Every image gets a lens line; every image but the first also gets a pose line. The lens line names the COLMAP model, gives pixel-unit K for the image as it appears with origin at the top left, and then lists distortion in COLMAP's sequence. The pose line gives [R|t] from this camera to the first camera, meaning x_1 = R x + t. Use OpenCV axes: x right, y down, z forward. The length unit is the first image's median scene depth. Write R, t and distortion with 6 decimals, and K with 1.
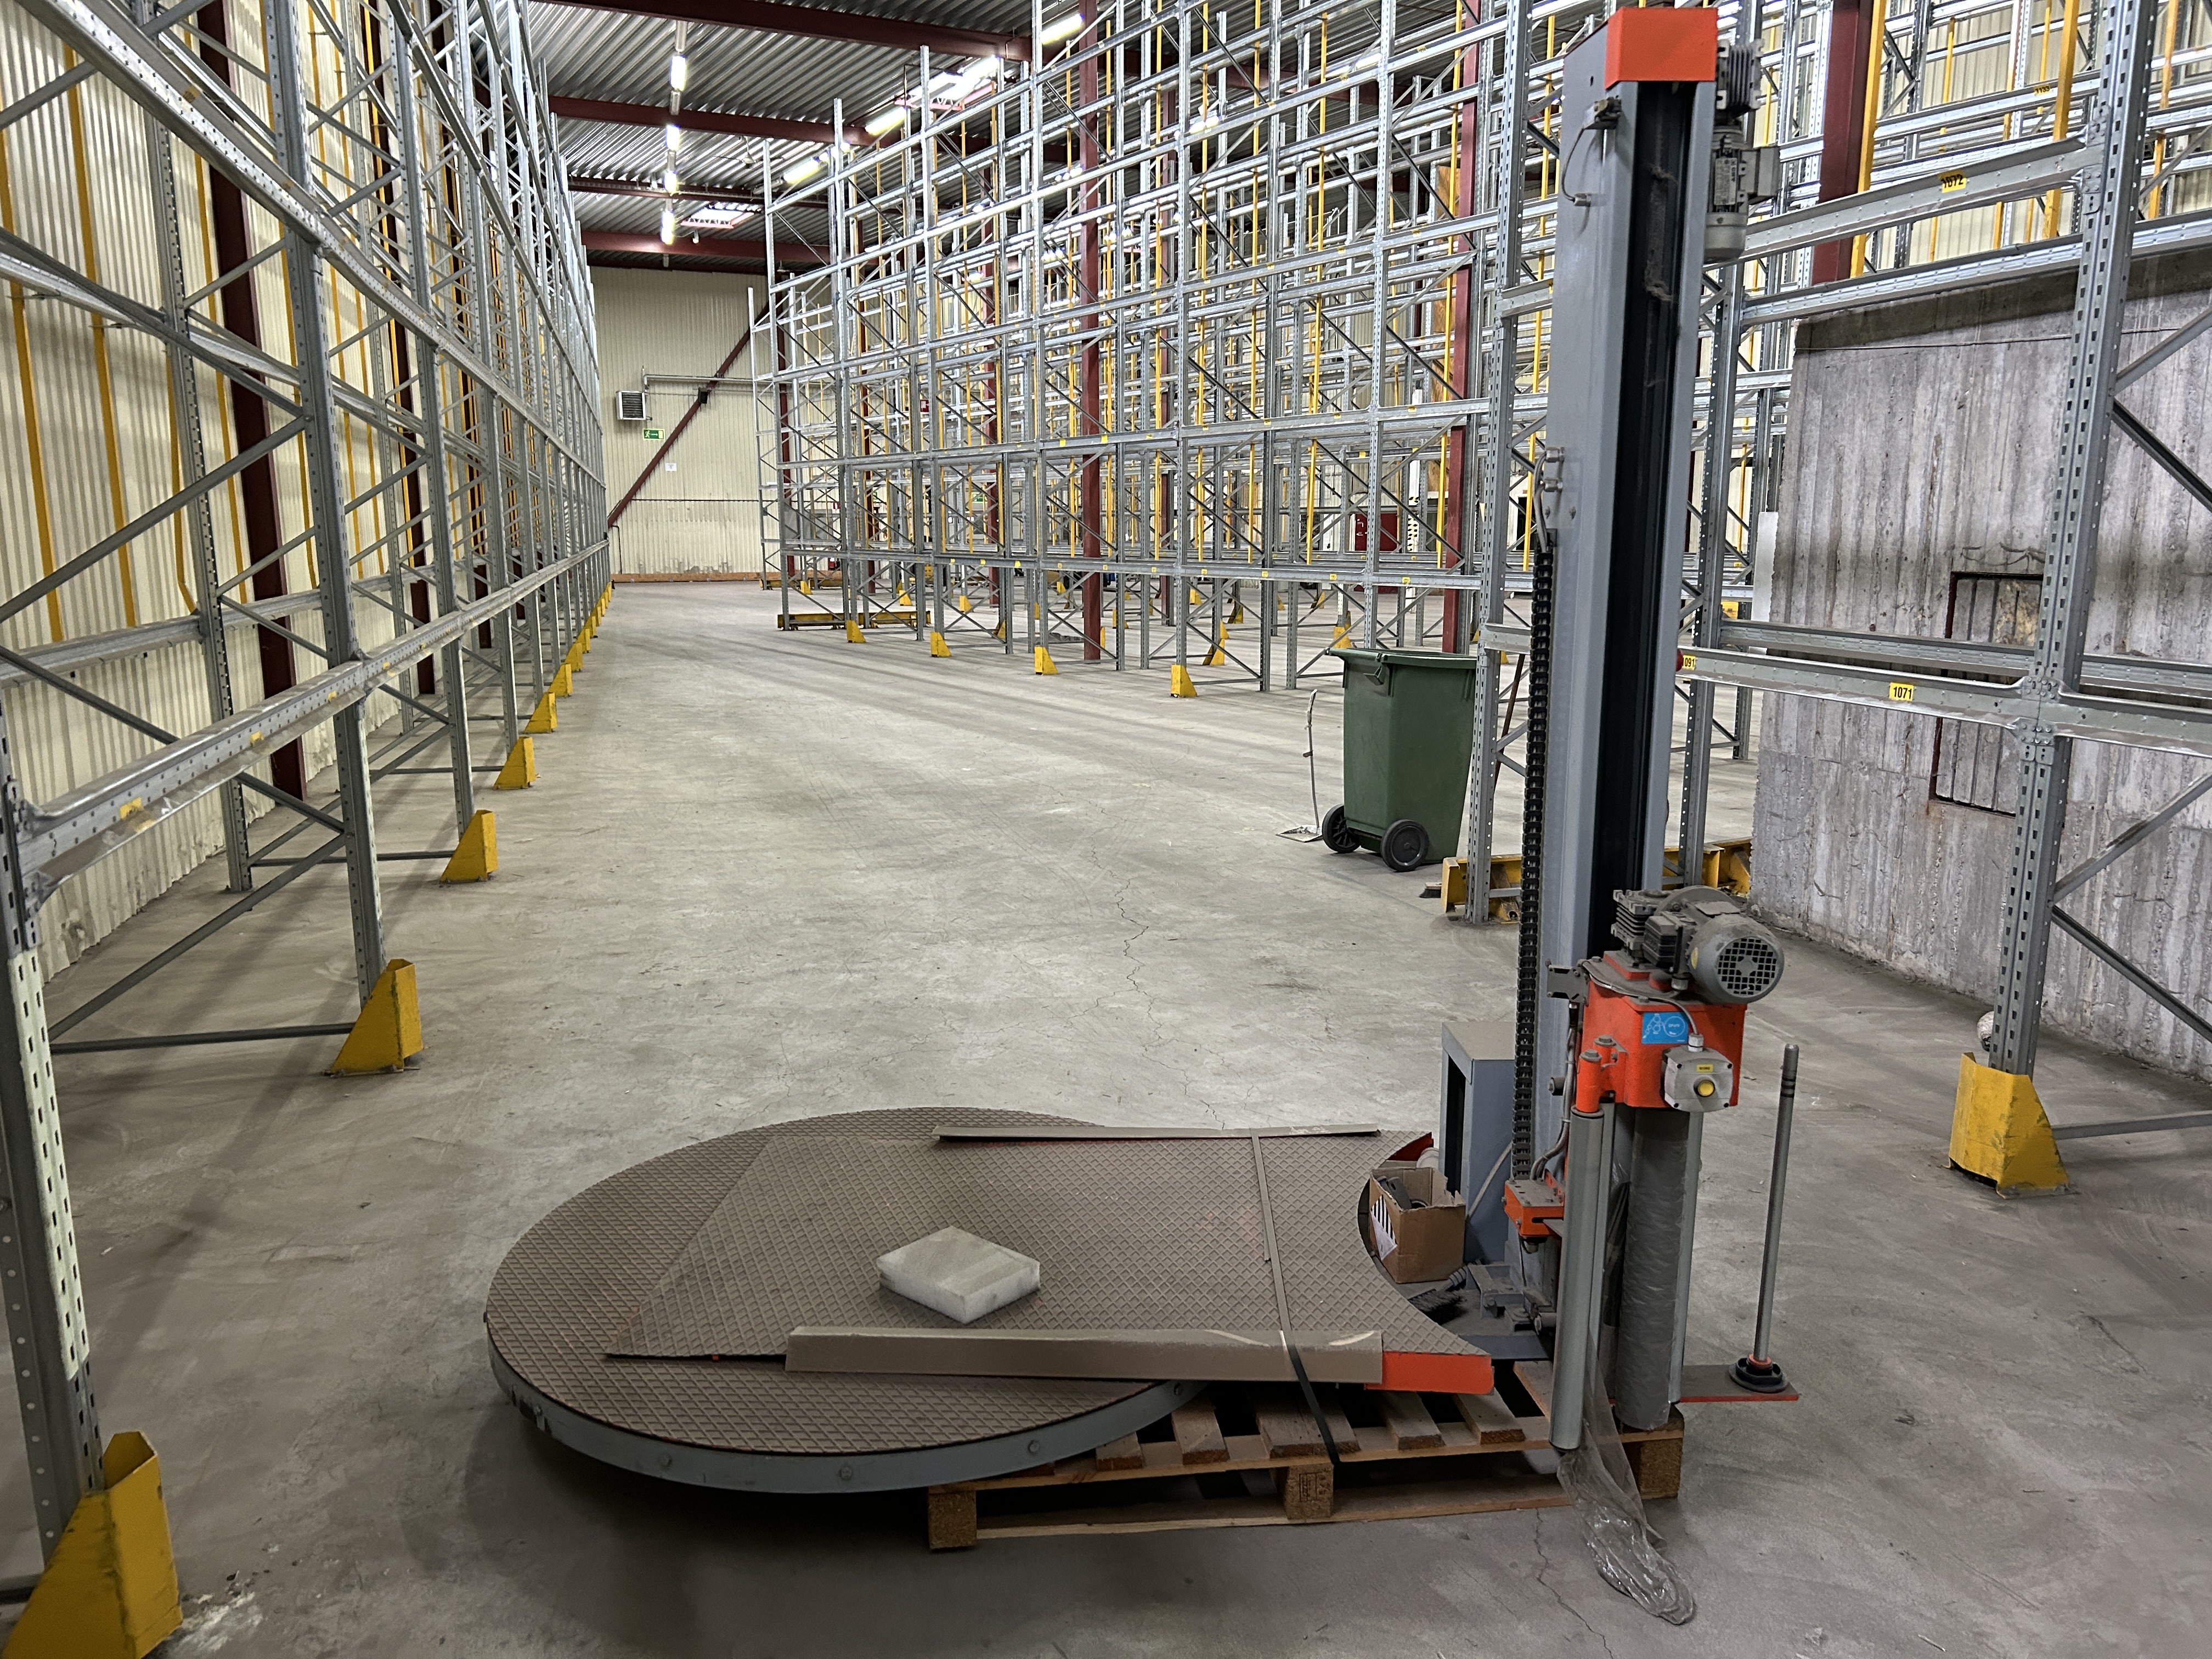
lens RADIAL K [[1686.2, 0, 1104.9], [0, 1686.2, 849.2], [0, 0, 1]] dist [0.056542, -0.069139]
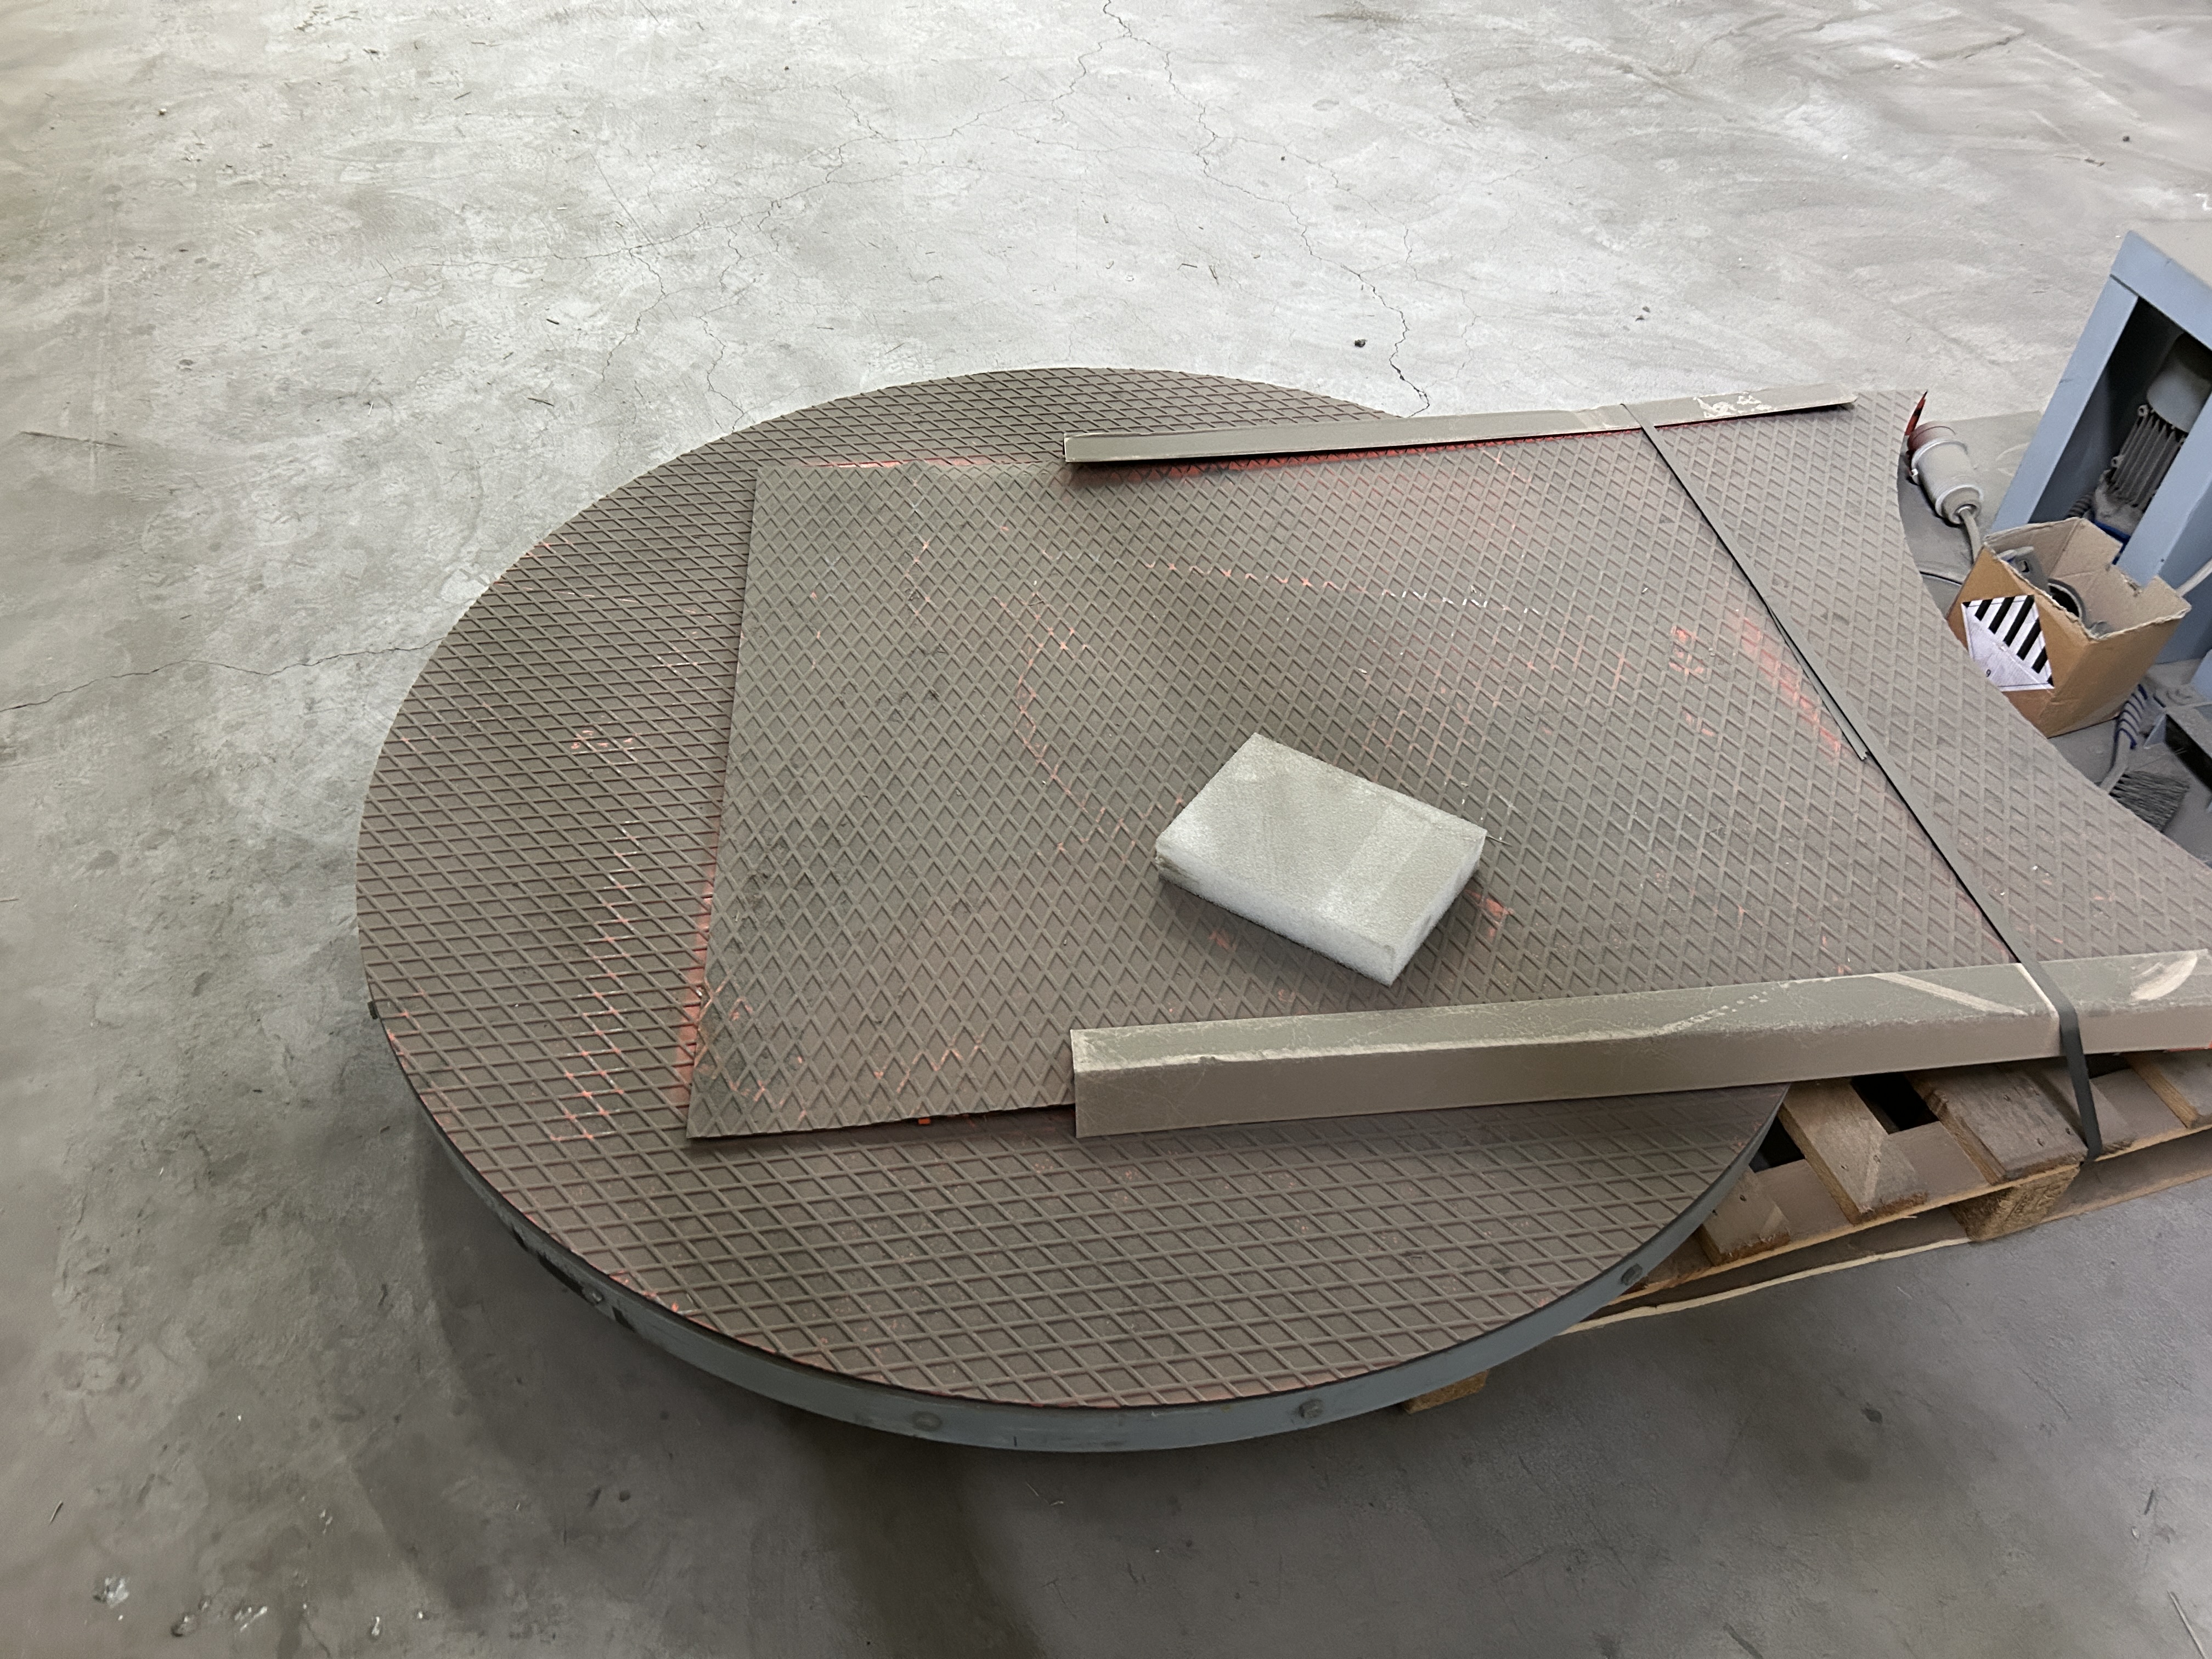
lens RADIAL K [[1656.1, 0, 1099.8], [0, 1656.1, 838.1], [0, 0, 1]] dist [0.086290, -0.090250]
pose [[0.983277, -0.113963, 0.142052, -0.127528], [0.015699, 0.830146, 0.557325, -0.021191], [-0.181438, -0.545775, 0.818053, 0.340473]]
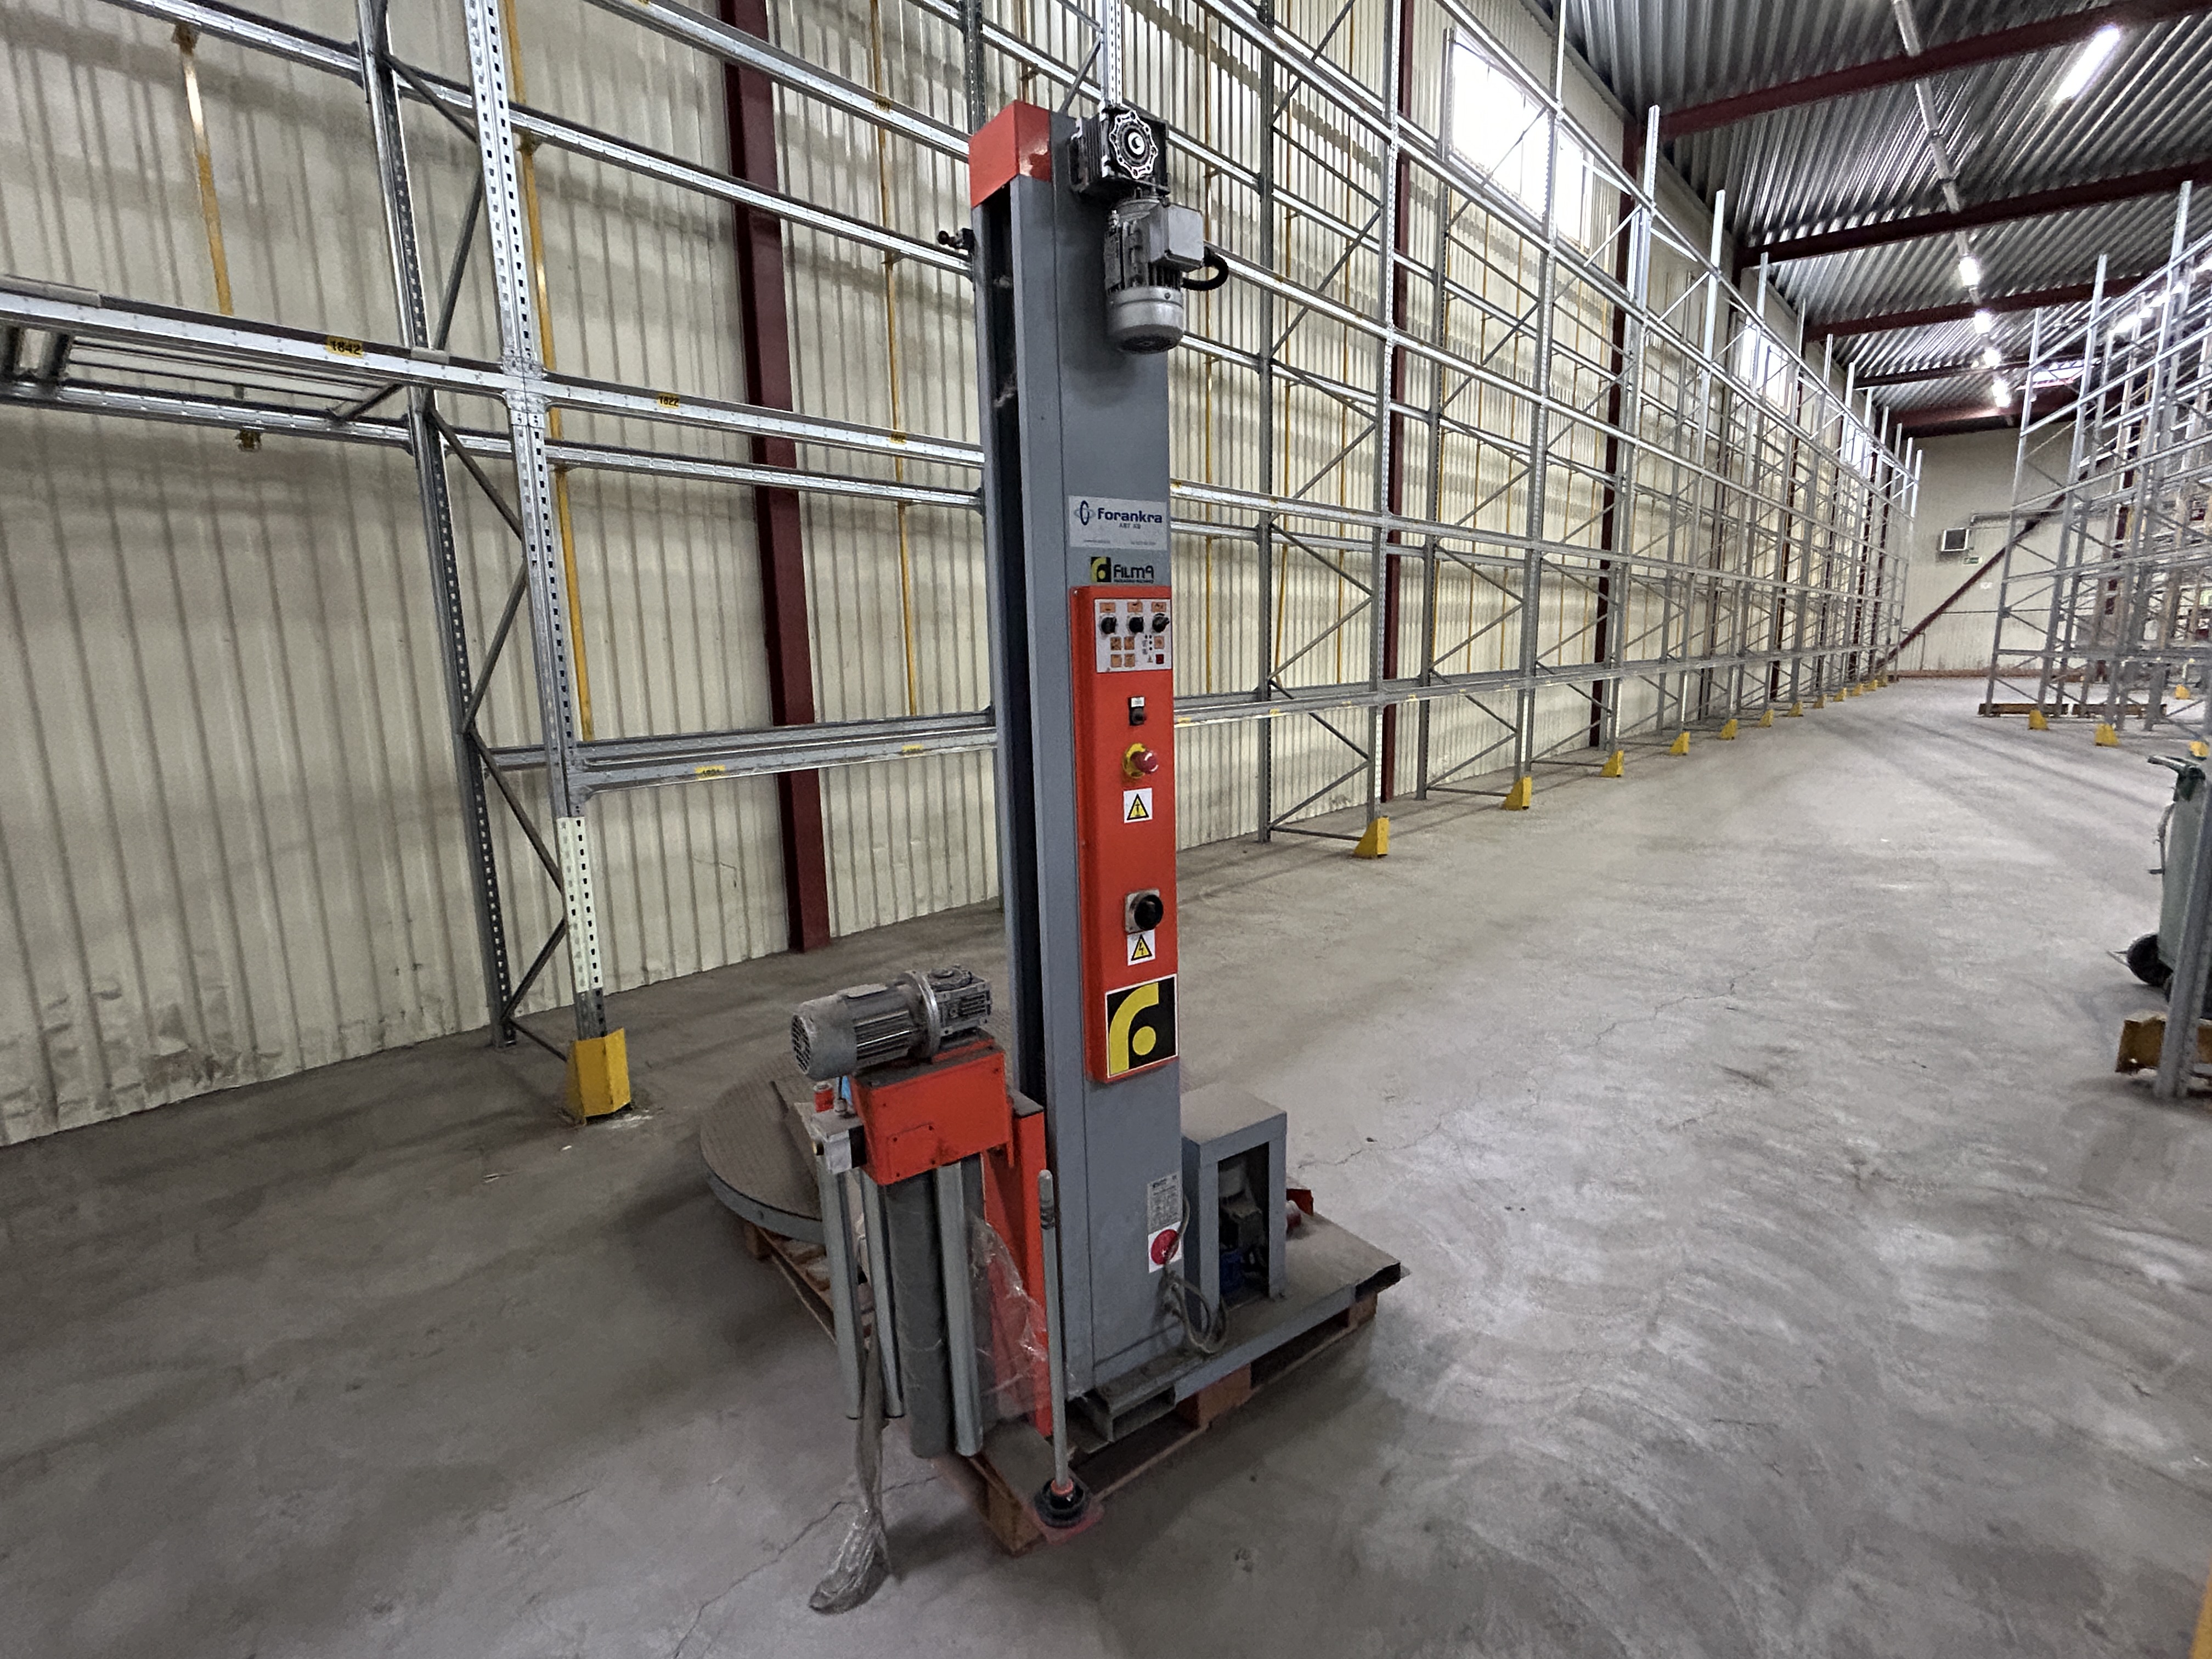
lens RADIAL K [[1046.3, 0, 1106.0], [0, 1046.3, 829.5], [0, 0, 1]] dist [-0.000975, -0.000176]
pose [[0.548872, 0.140110, -0.824081, 0.431113], [-0.144603, 0.986904, 0.071481, -0.060180], [0.823304, 0.079930, 0.561945, 0.342121]]
